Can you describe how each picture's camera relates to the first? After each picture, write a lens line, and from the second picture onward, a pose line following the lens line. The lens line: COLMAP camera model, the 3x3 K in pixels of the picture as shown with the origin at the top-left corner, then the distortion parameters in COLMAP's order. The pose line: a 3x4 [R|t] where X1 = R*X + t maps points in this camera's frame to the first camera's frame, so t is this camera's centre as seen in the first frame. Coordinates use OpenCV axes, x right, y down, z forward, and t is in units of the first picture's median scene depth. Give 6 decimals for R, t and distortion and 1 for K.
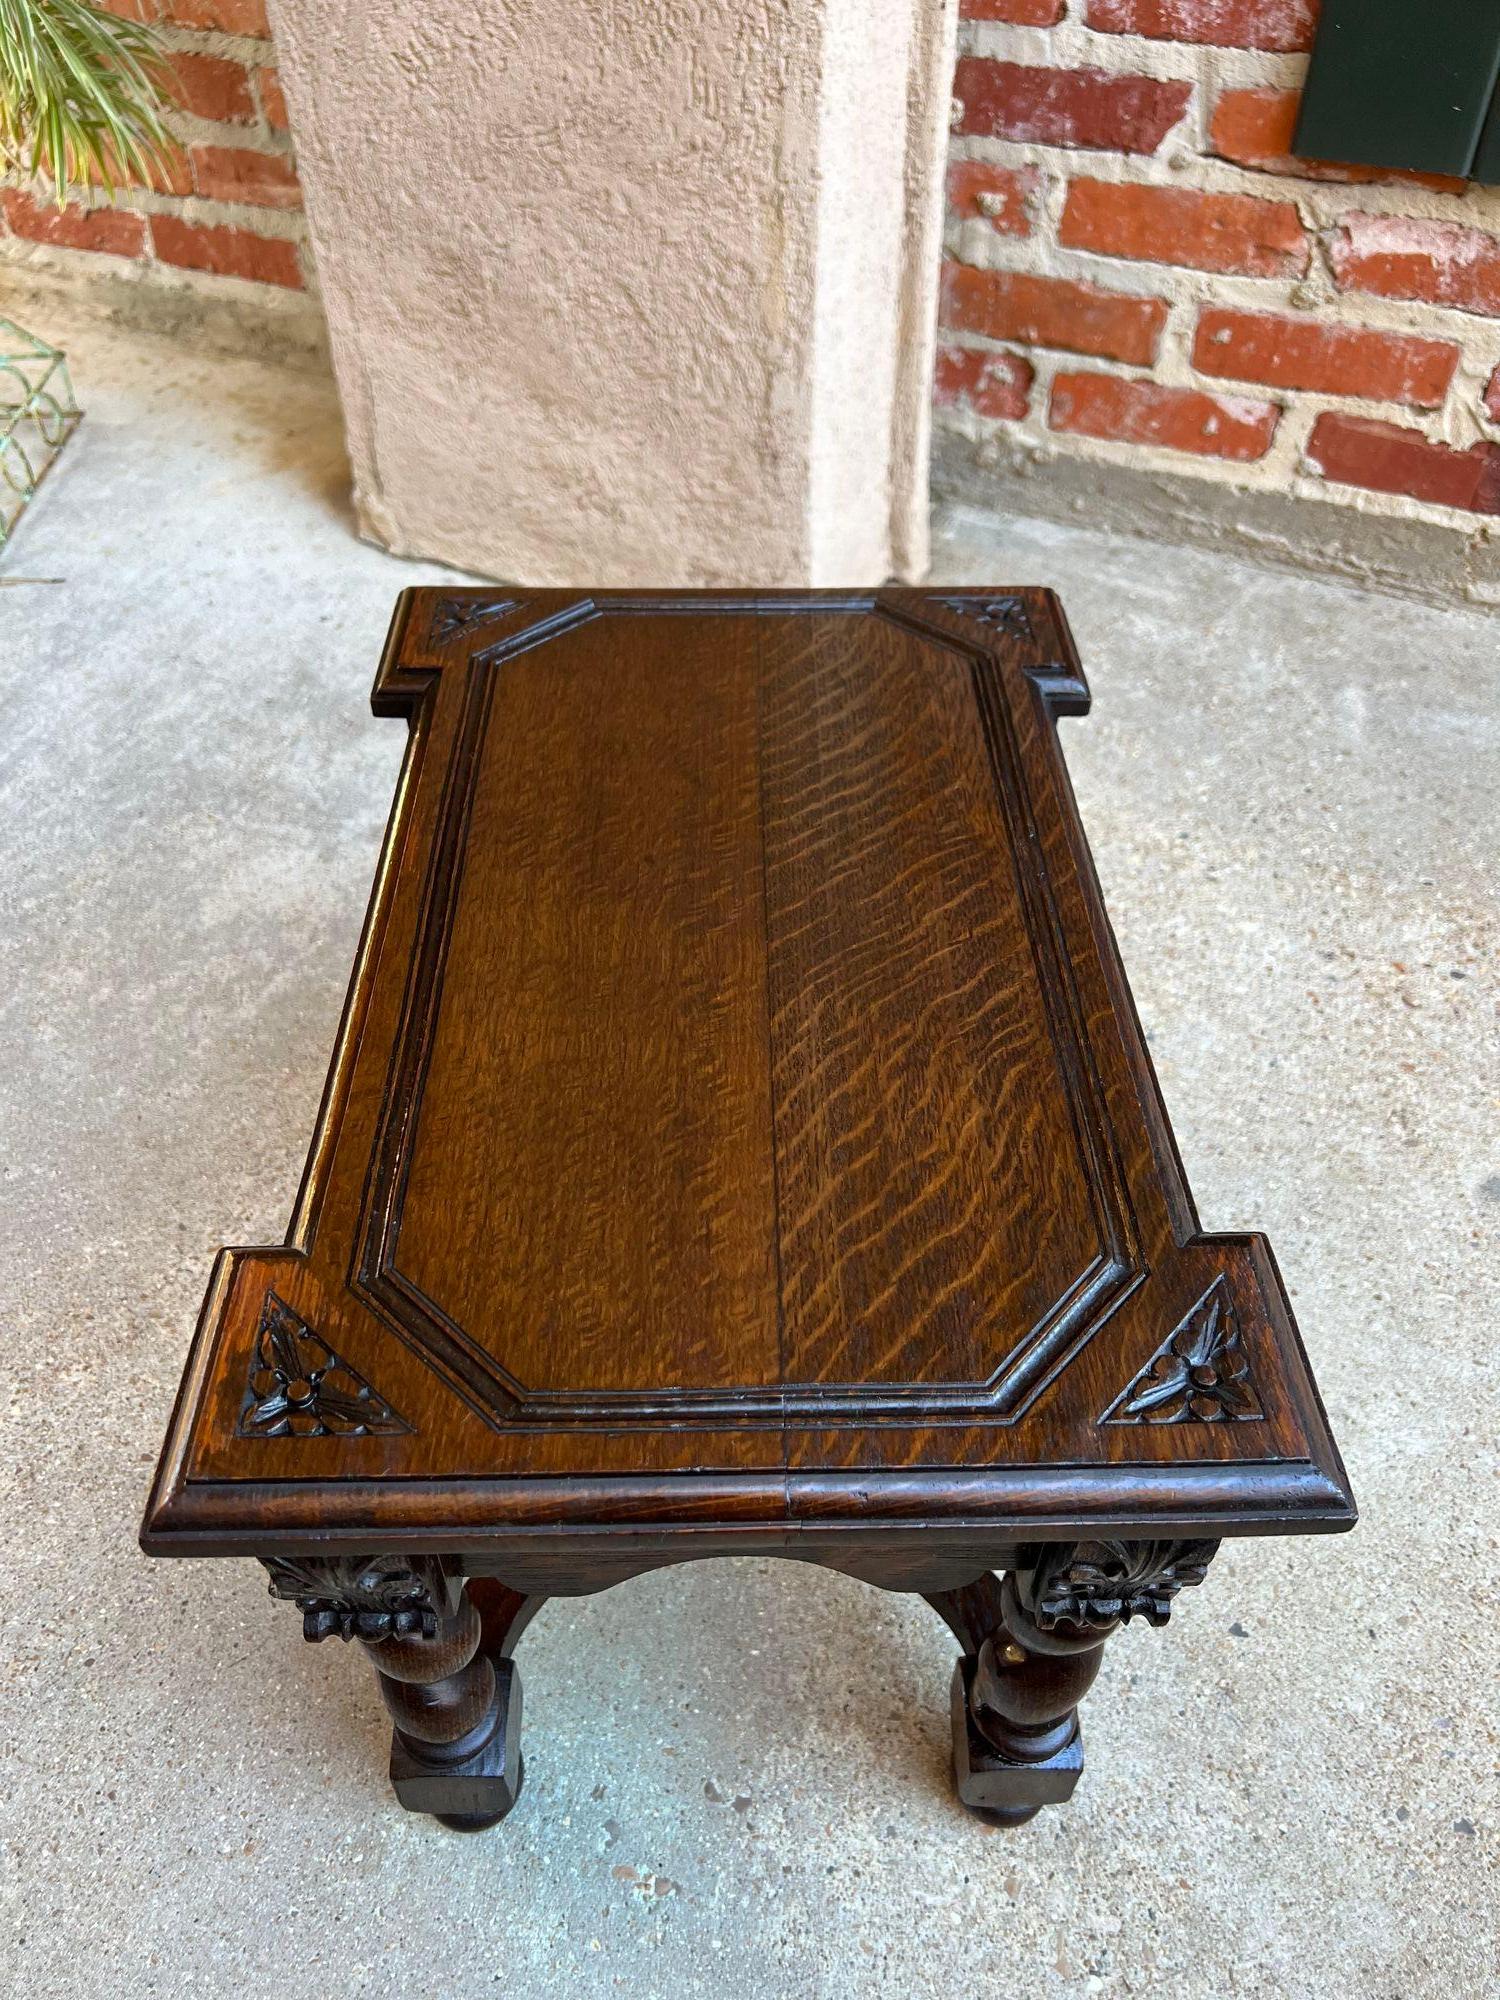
lens RADIAL K [[1503.6, 0, 763.5], [0, 1503.6, 992.2], [0, 0, 1]] dist [0.027788, -0.030799]
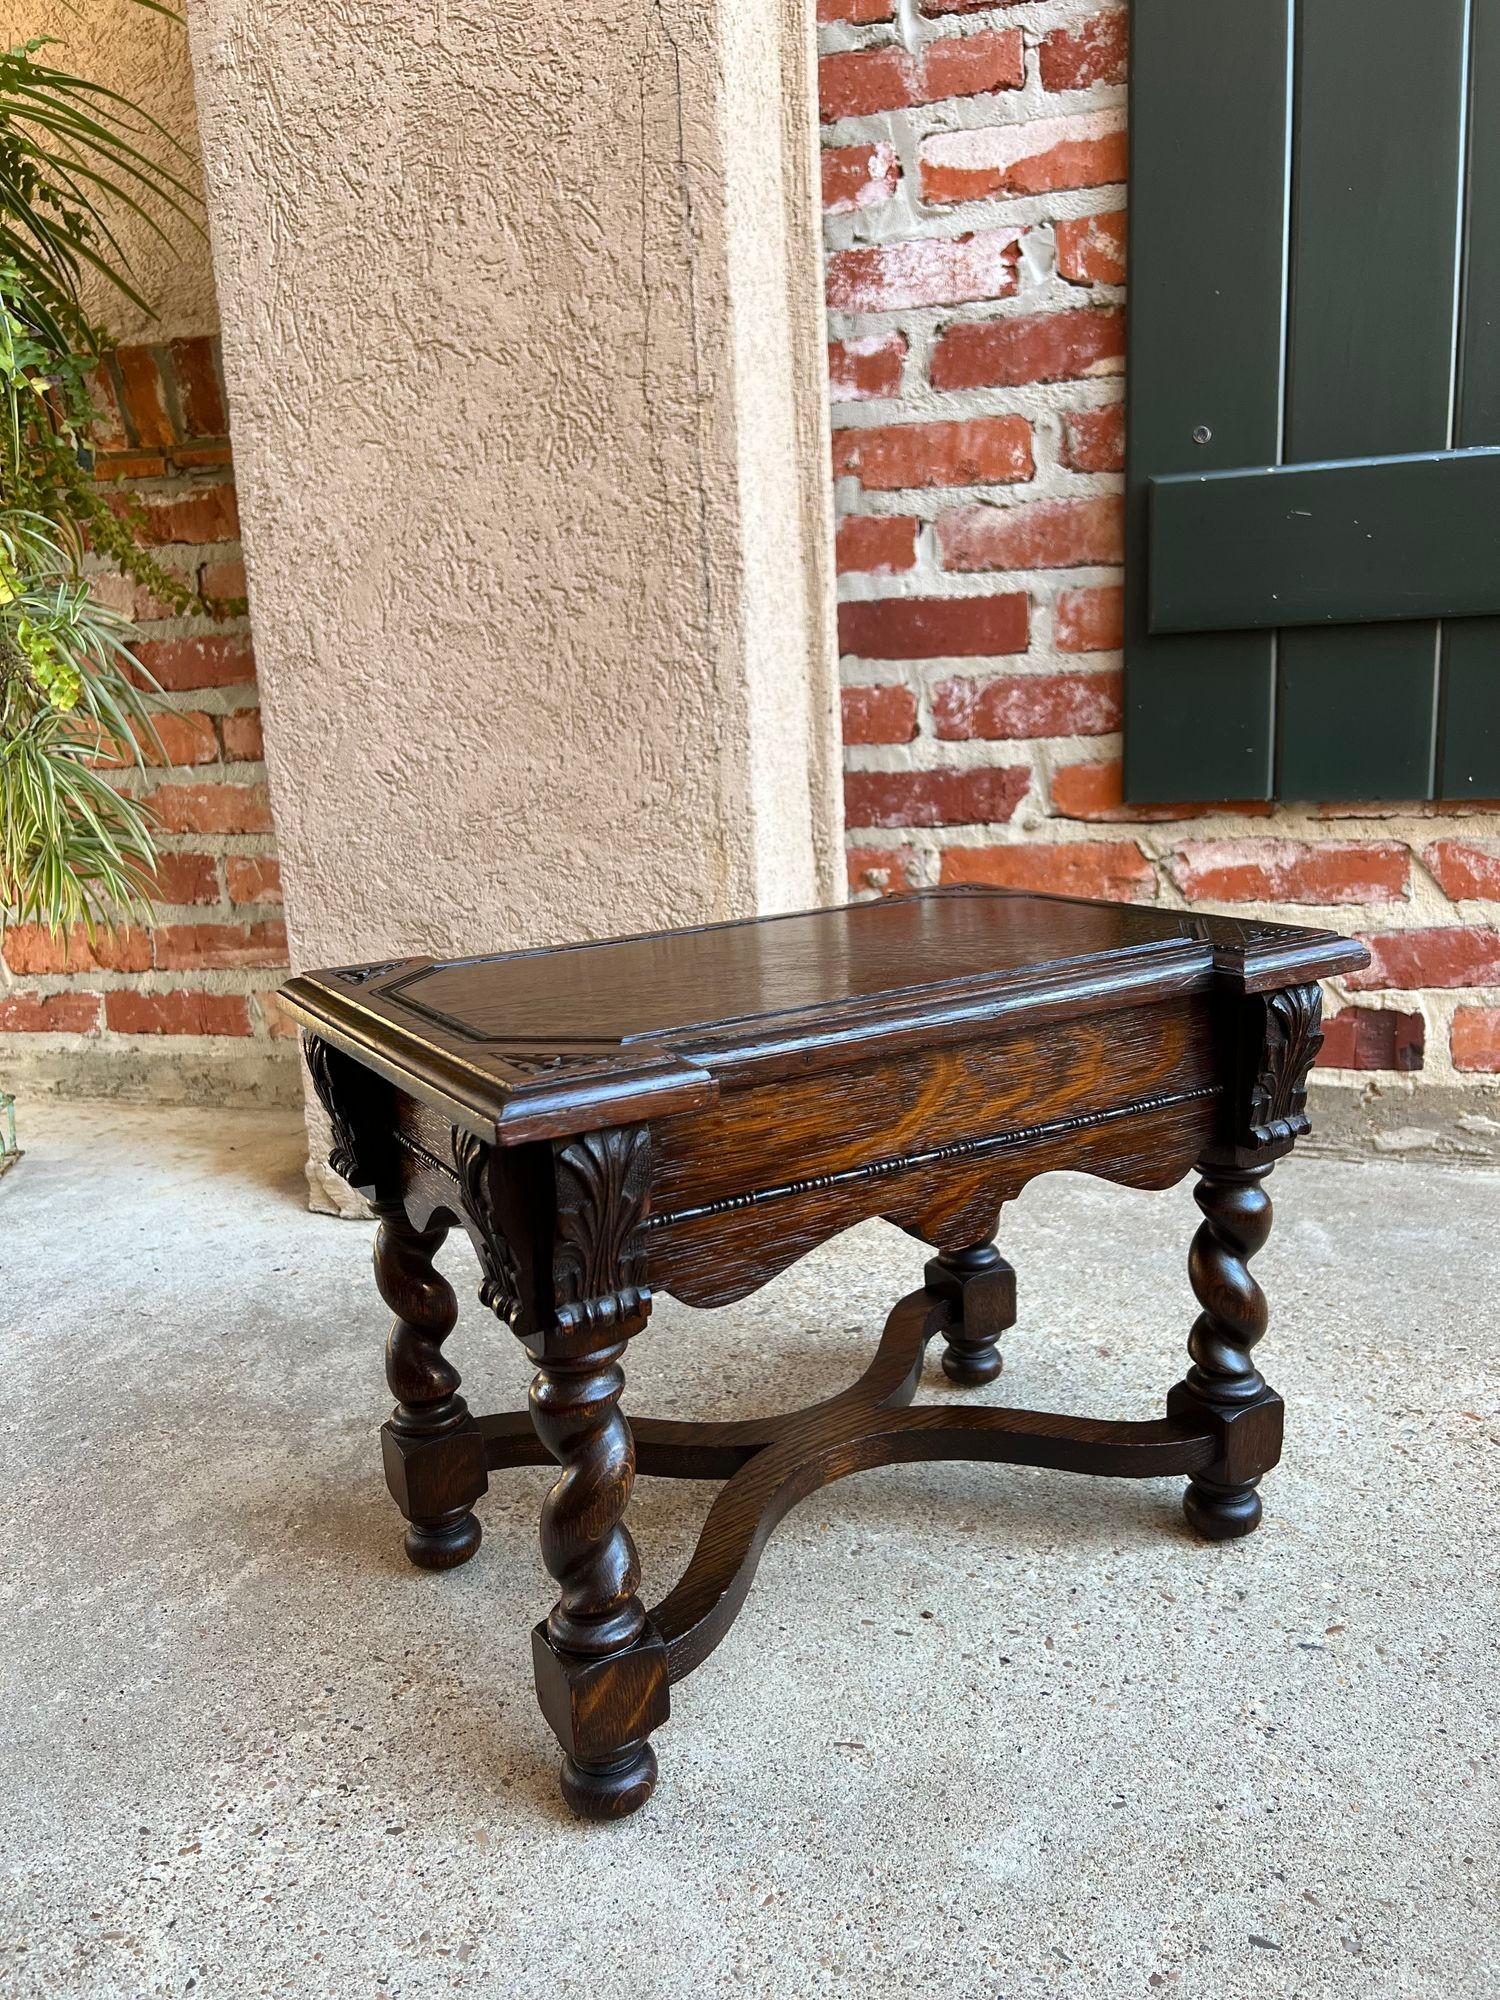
lens RADIAL K [[1498.8, 0, 750.9], [0, 1498.8, 1017.4], [0, 0, 1]] dist [0.041497, -0.050401]
pose [[0.990439, -0.078574, 0.113385, -0.096434], [0.126300, 0.847080, -0.516239, 0.173920], [-0.055483, 0.525624, 0.848906, 0.080552]]
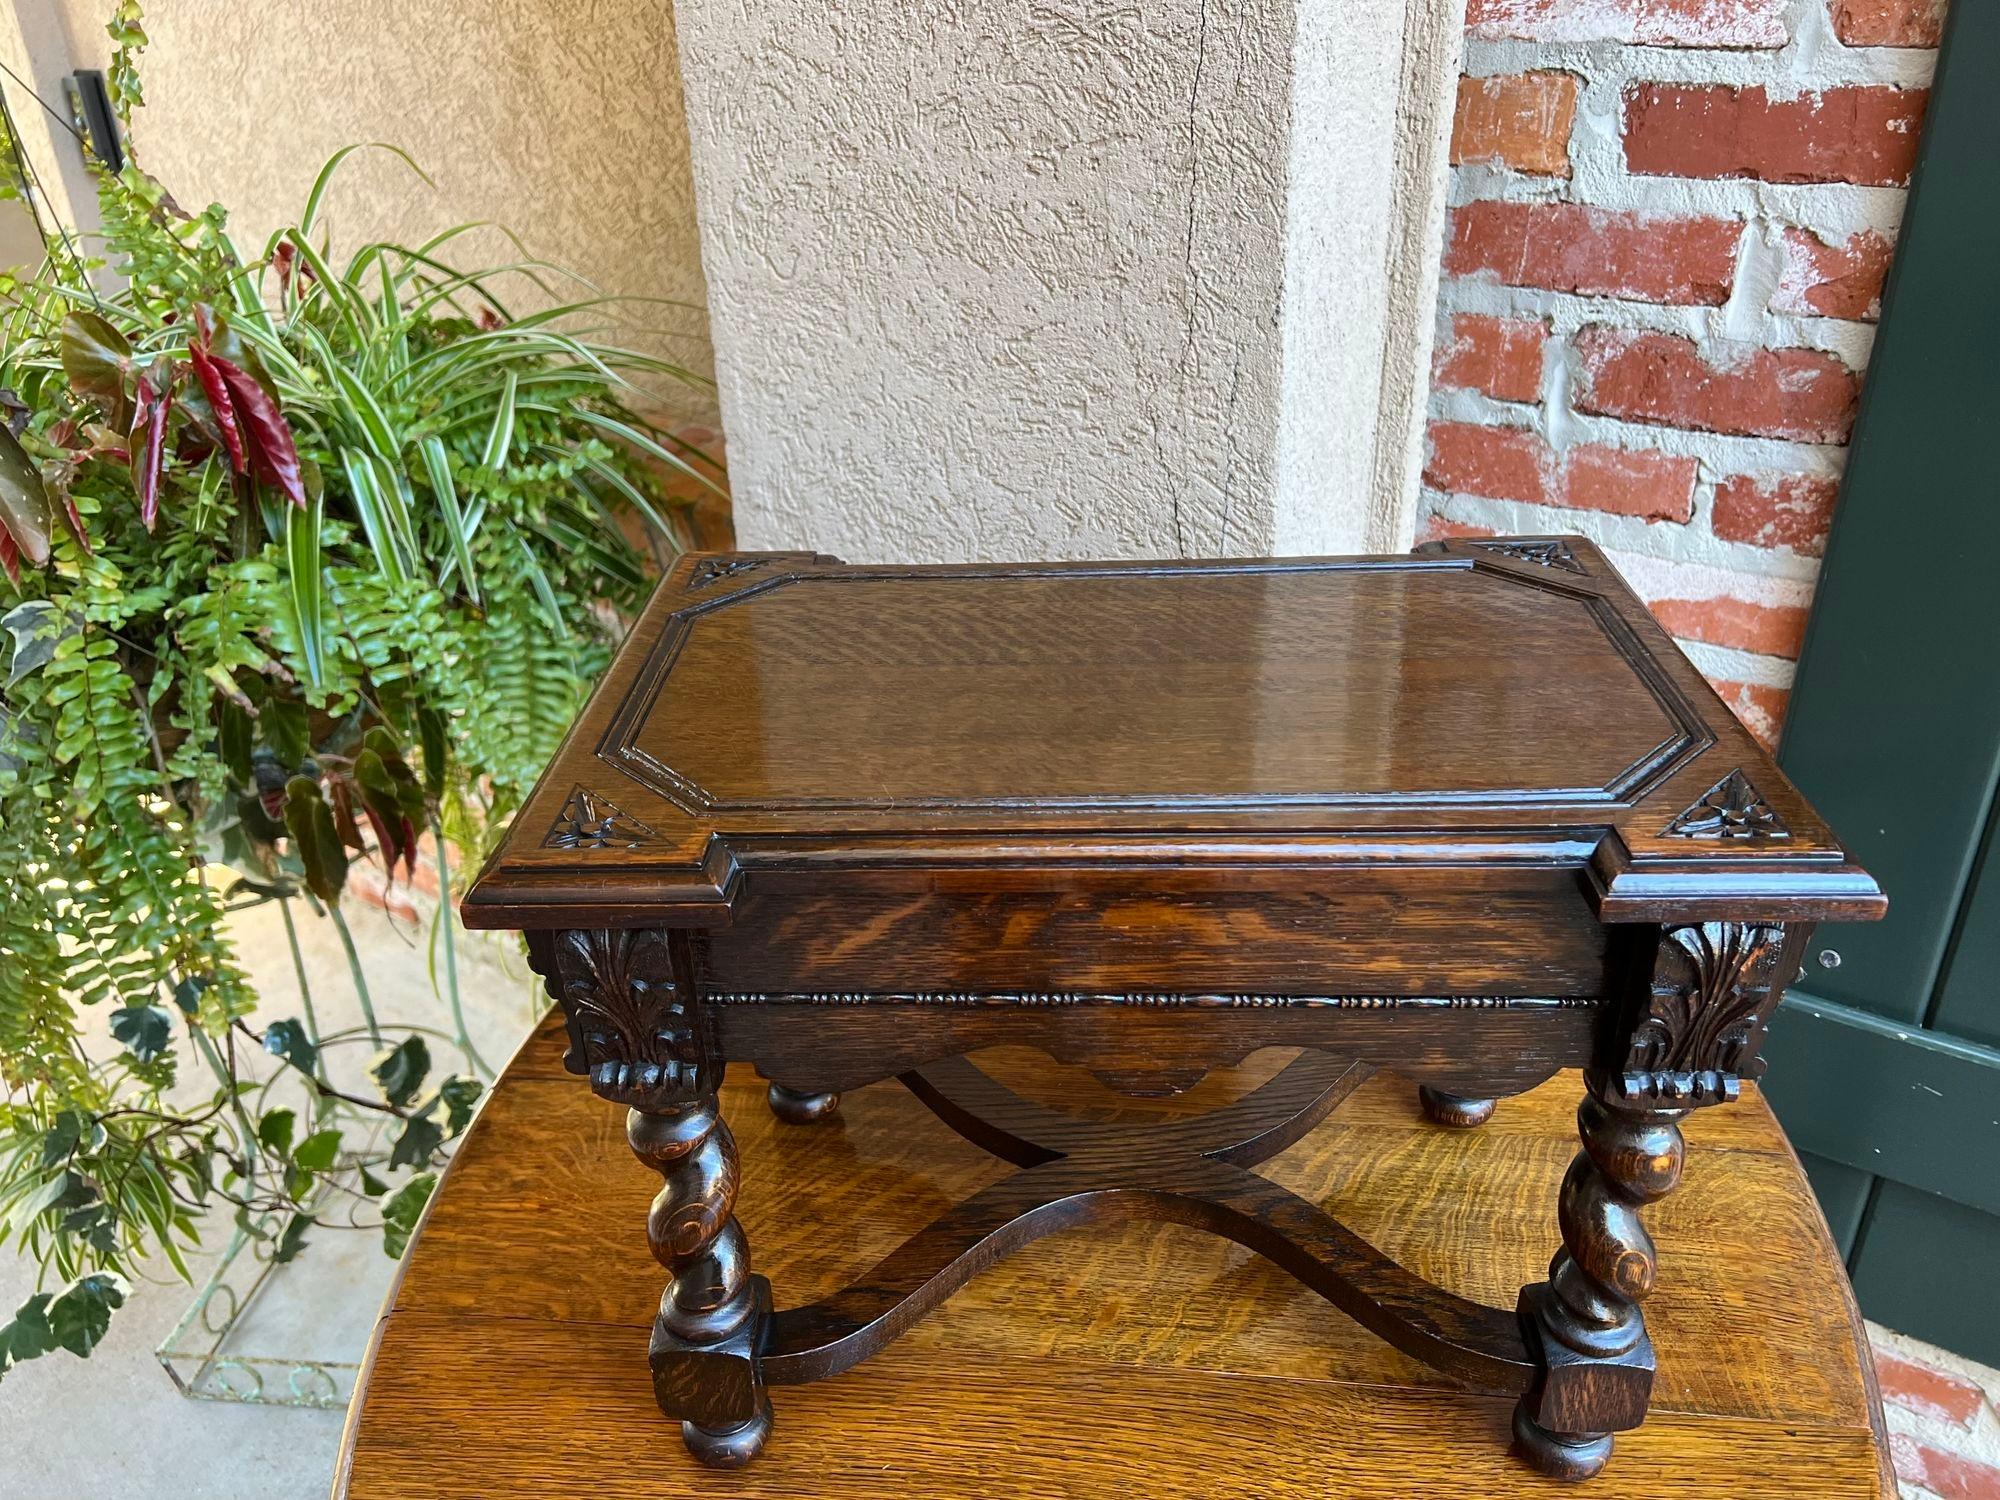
lens RADIAL K [[1541.7, 0, 1008.5], [0, 1541.7, 755.3], [0, 0, 1]] dist [0.014723, -0.005920]
pose [[0.986565, 0.046505, -0.156609, 0.033381], [-0.087324, 0.960303, -0.264938, -0.540256], [0.138072, 0.275055, 0.951463, -0.237244]]
